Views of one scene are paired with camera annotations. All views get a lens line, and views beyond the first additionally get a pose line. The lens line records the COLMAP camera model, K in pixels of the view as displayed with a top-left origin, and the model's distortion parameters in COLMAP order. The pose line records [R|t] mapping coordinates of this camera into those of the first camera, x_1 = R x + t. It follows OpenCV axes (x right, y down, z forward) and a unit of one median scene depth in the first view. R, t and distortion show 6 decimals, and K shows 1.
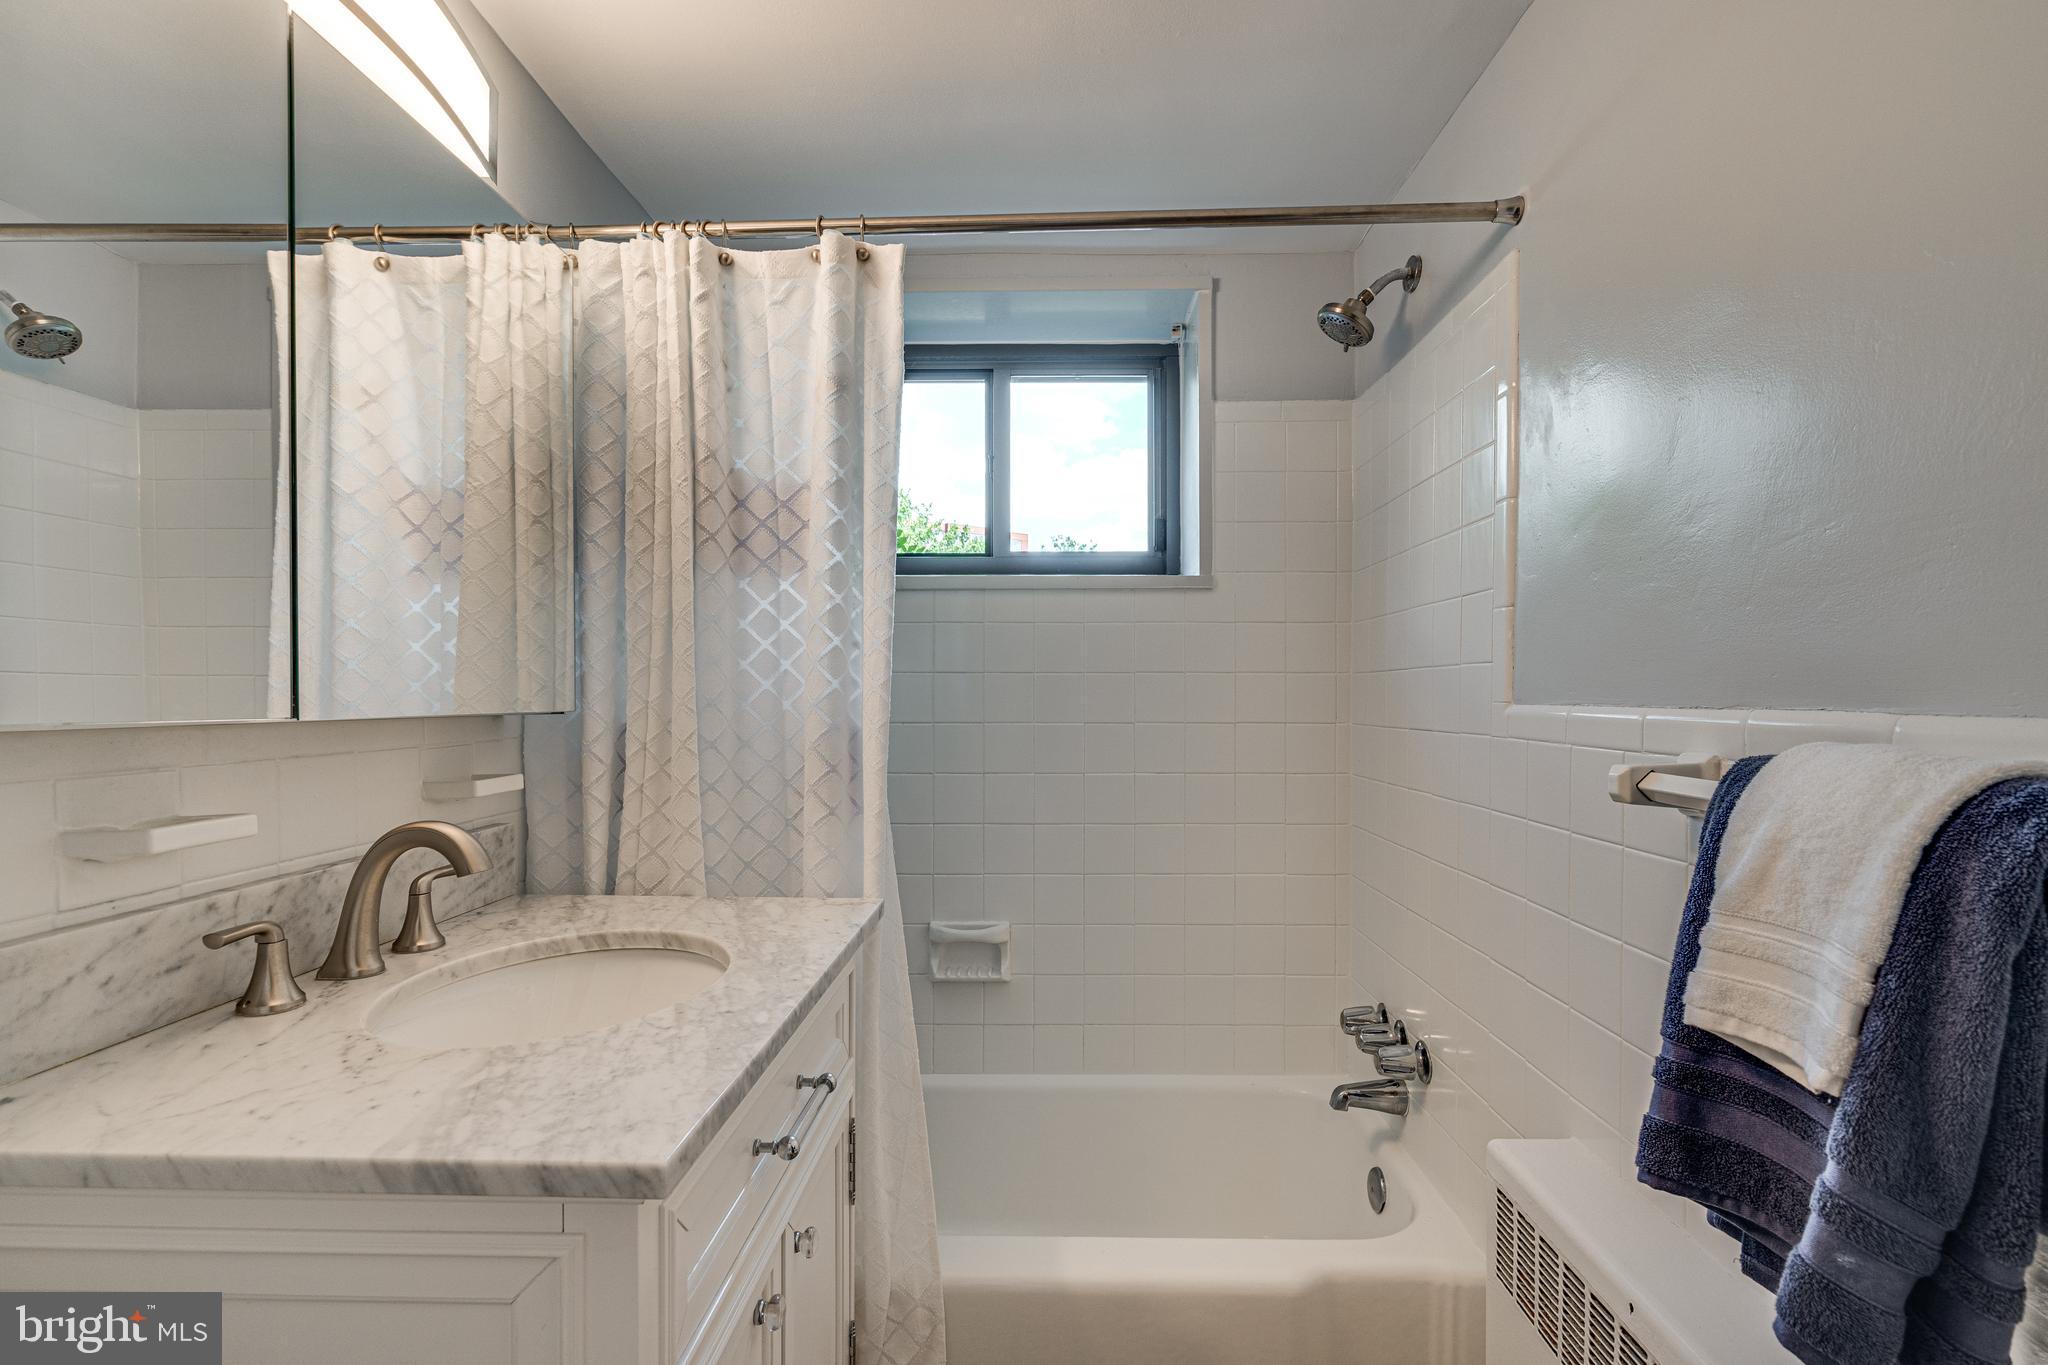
lens RADIAL K [[920.5, 0, 1029.6], [0, 920.5, 693.8], [0, 0, 1]] dist [-0.007068, 0.003494]
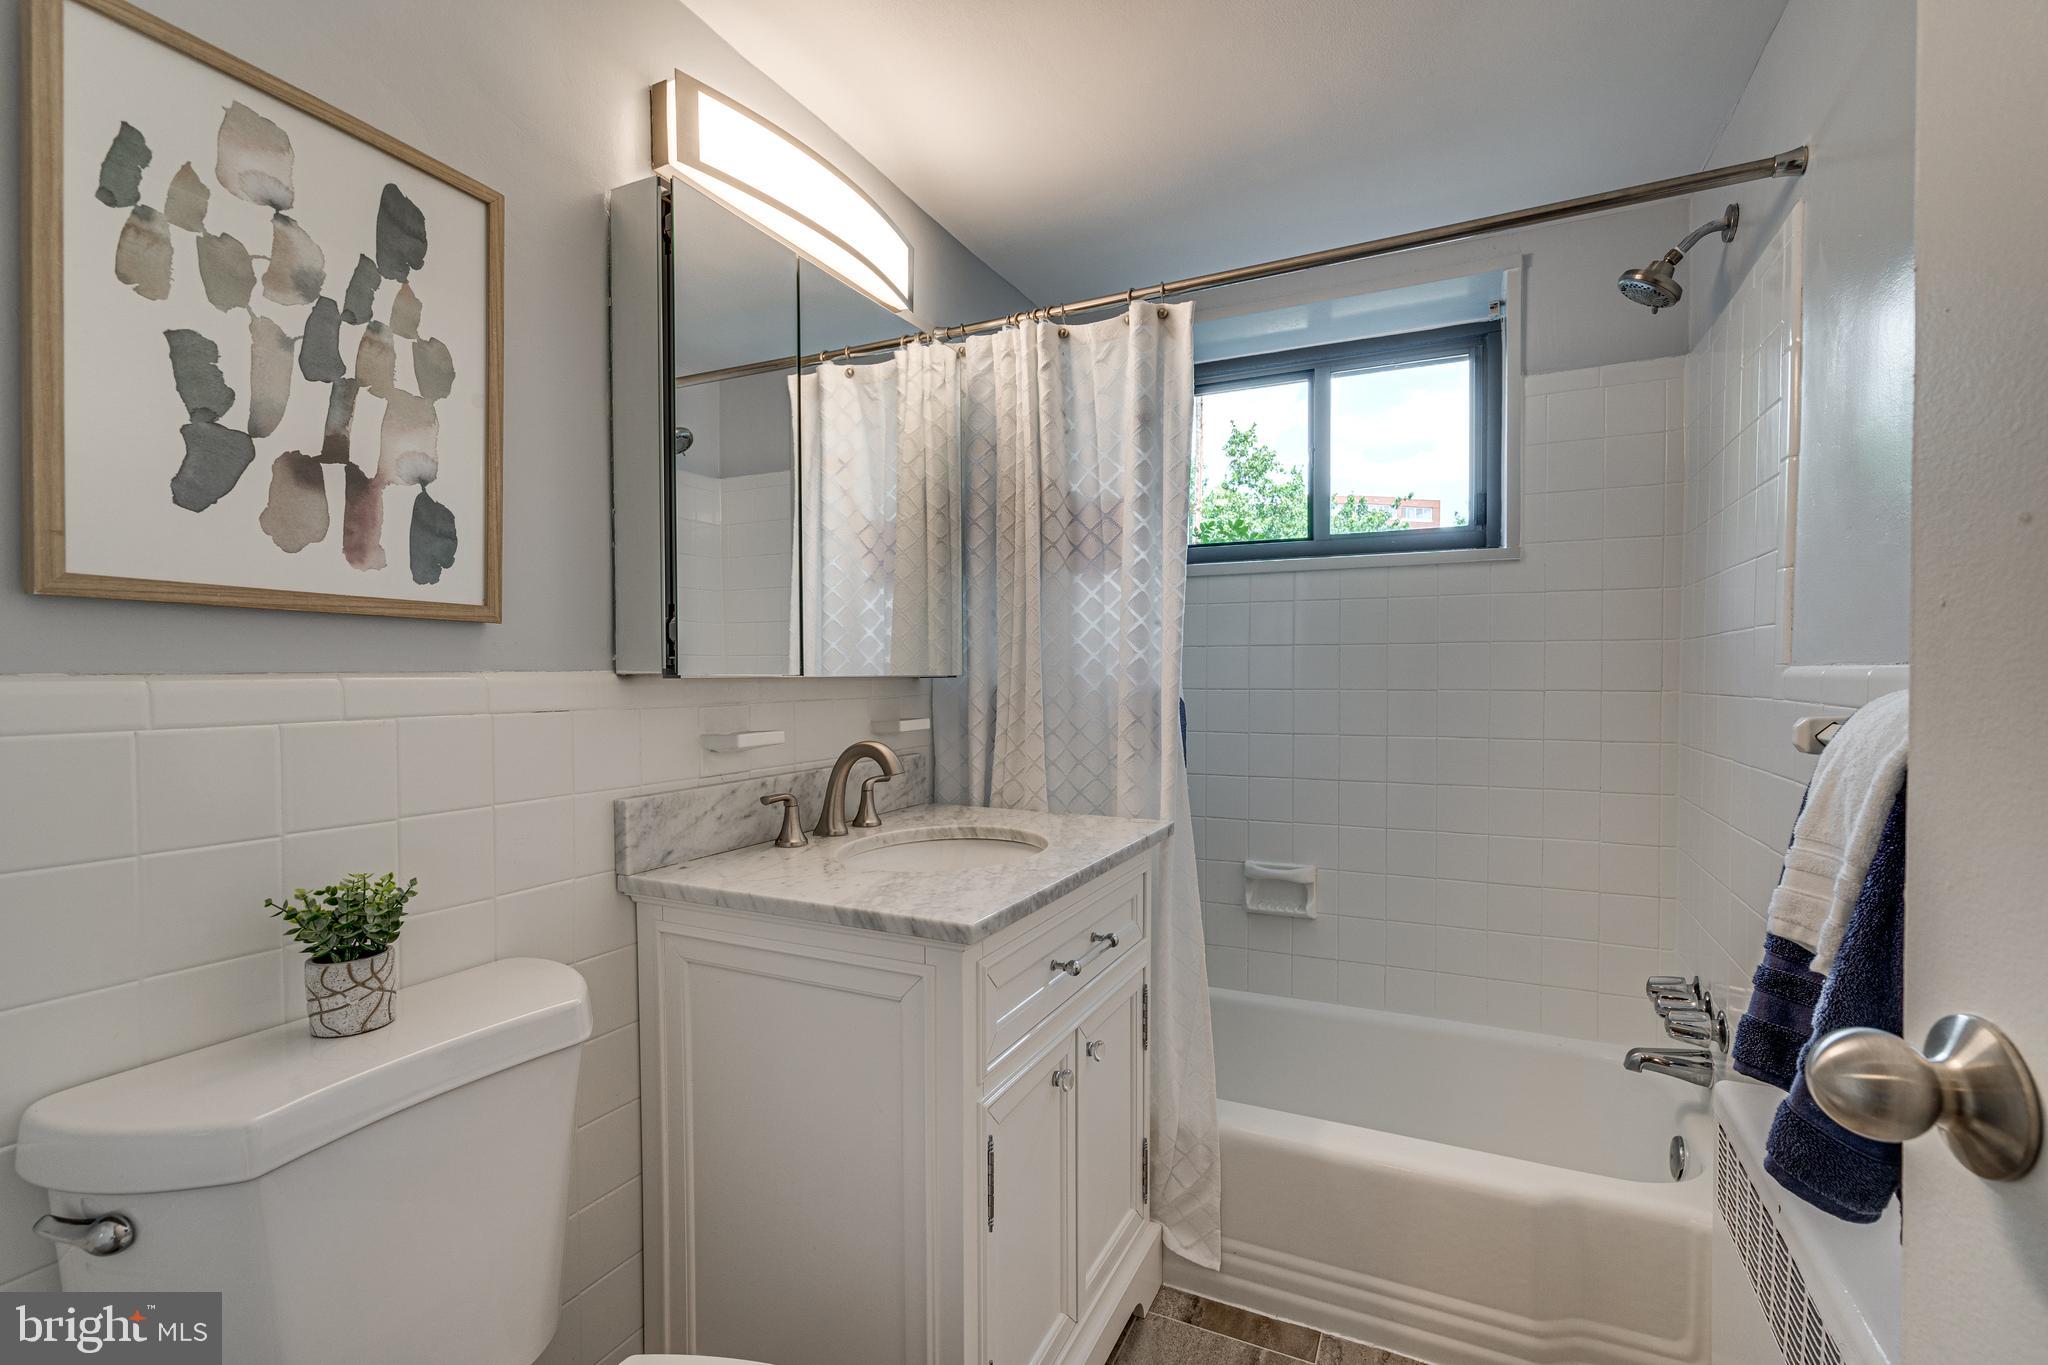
lens RADIAL K [[920.5, 0, 1024.2], [0, 920.5, 681.4], [0, 0, 1]] dist [-0.007068, 0.003494]
pose [[0.903589, 0.000924, -0.428400, 0.188784], [0.002486, 0.999970, 0.007400, 0.017250], [0.428394, -0.007752, 0.903559, -0.227306]]
